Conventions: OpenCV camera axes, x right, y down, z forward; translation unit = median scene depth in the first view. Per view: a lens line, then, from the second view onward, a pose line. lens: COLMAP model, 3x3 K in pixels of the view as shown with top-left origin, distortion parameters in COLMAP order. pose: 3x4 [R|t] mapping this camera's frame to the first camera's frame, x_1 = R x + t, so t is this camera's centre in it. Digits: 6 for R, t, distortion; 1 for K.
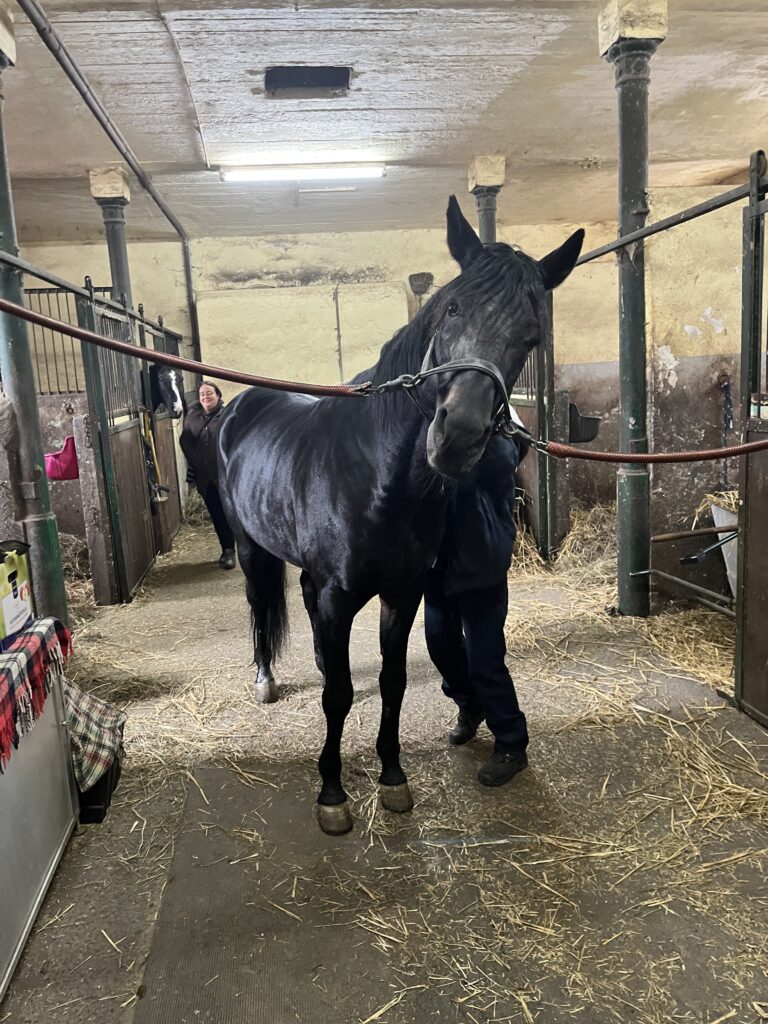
lens RADIAL K [[776.2, 0, 387.8], [0, 776.2, 512.4], [0, 0, 1]] dist [0.042867, -0.072407]
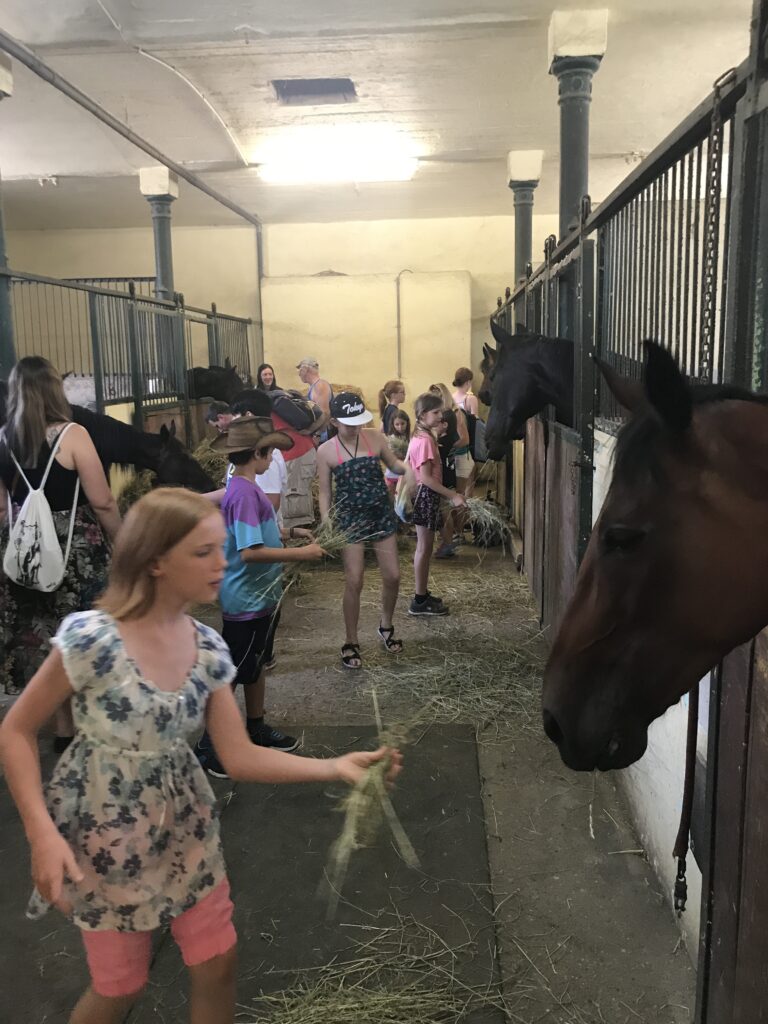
lens RADIAL K [[840.7, 0, 384.0], [0, 840.7, 512.0], [0, 0, 1]] dist [-0.008012, -0.003924]
pose [[0.979897, 0.069567, -0.186981, 0.259221], [-0.067111, 0.997556, 0.019443, -0.018037], [0.187876, -0.006504, 0.982171, -0.097258]]
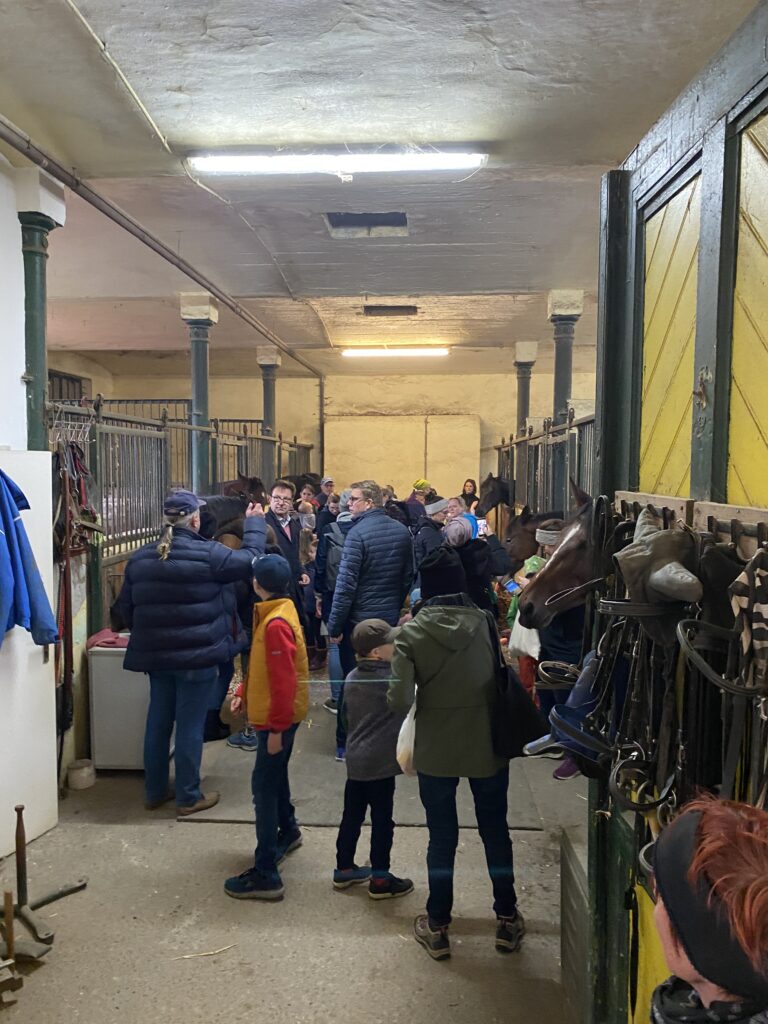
lens RADIAL K [[772.5, 0, 377.7], [0, 772.5, 512.2], [0, 0, 1]] dist [0.159977, -0.239173]
pose [[0.978266, 0.072340, -0.194328, 0.230189], [-0.092487, 0.991010, -0.096675, 0.014830], [0.185587, 0.112546, 0.976161, -0.554098]]
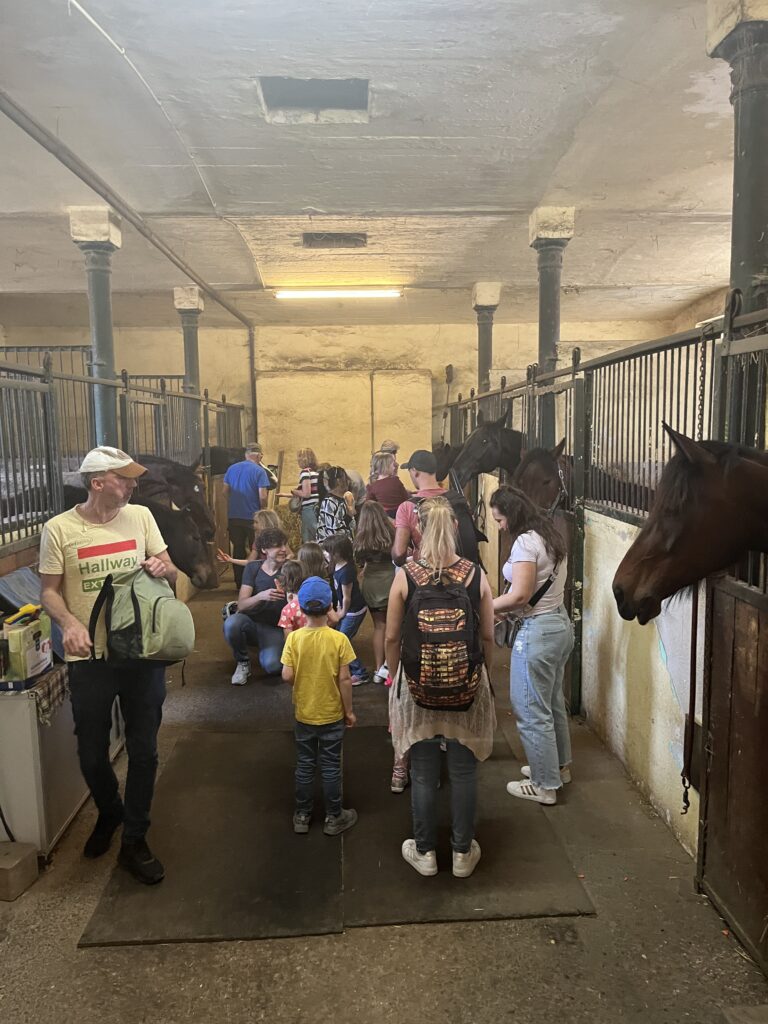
lens RADIAL K [[778.0, 0, 386.7], [0, 778.0, 521.6], [0, 0, 1]] dist [0.057778, -0.080707]
pose [[0.994252, 0.053588, -0.092694, 0.148683], [-0.058117, 0.997209, -0.046870, -0.013619], [0.089924, 0.051988, 0.994591, -0.323417]]
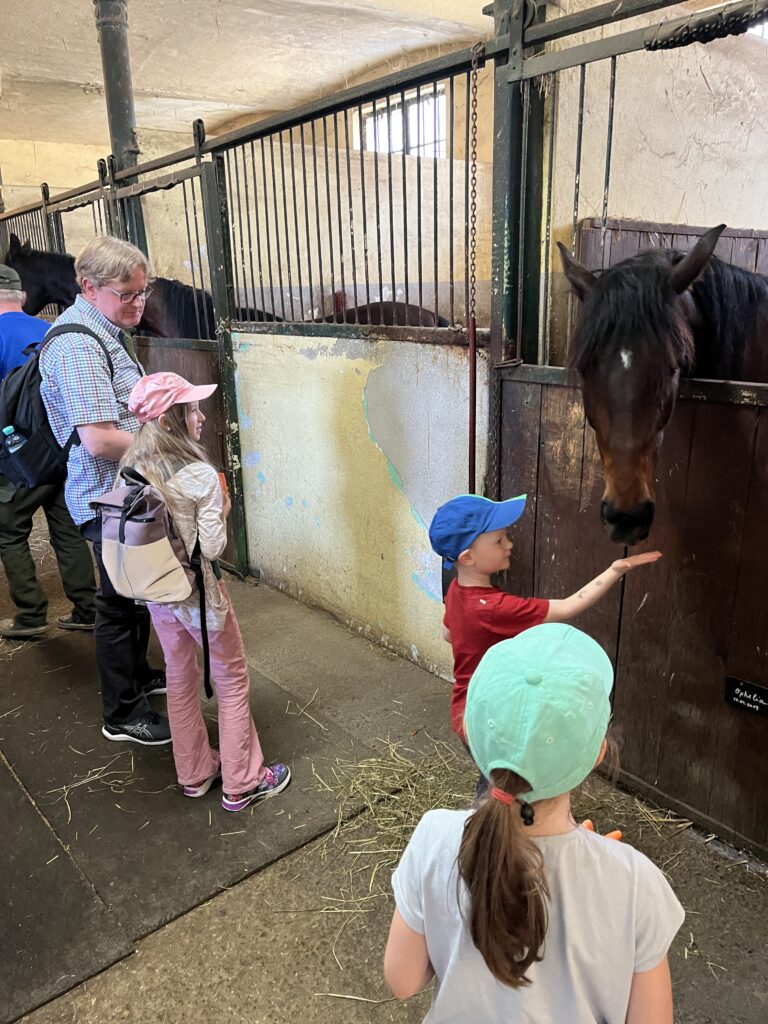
lens RADIAL K [[776.2, 0, 387.8], [0, 776.2, 512.4], [0, 0, 1]] dist [0.042867, -0.072407]
pose [[0.855181, -0.117996, 0.504721, 0.018317], [0.072709, 0.991425, 0.108584, 0.017550], [-0.513205, -0.056162, 0.856427, -0.115003]]
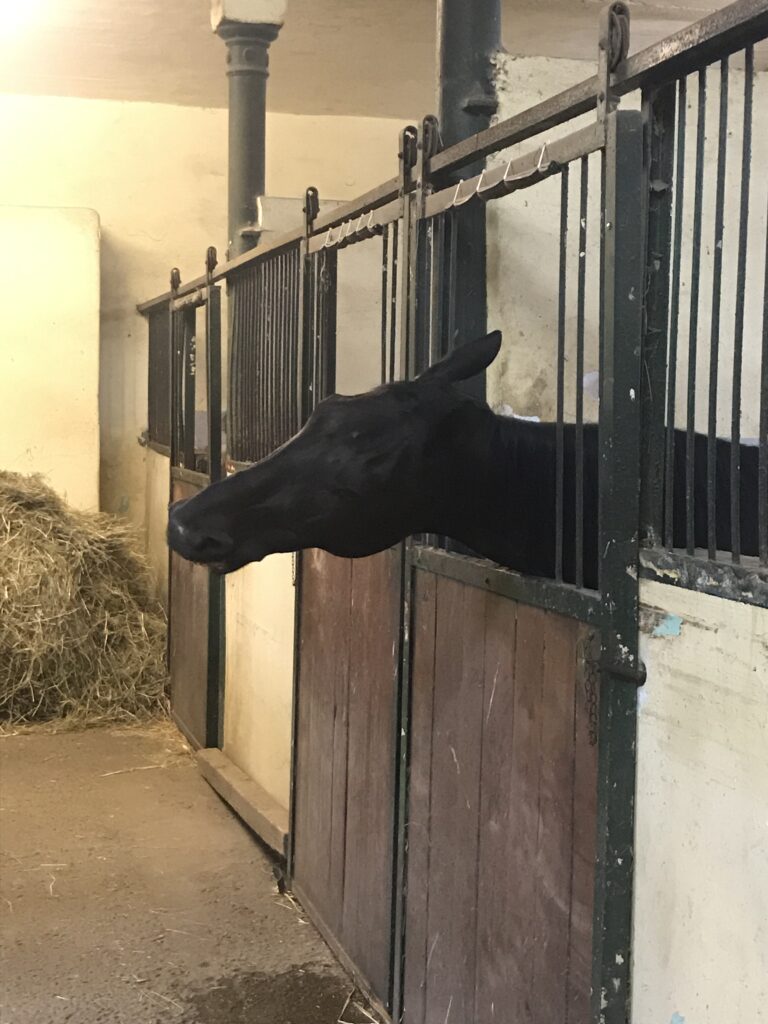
lens RADIAL K [[1657.2, 0, 384.0], [0, 1657.2, 512.0], [0, 0, 1]] dist [0.020052, 0.071540]
pose [[0.989569, 0.060174, 0.130894, 0.135989], [-0.045342, 0.992505, -0.113480, -0.041194], [-0.136741, 0.106361, 0.984880, 0.094413]]
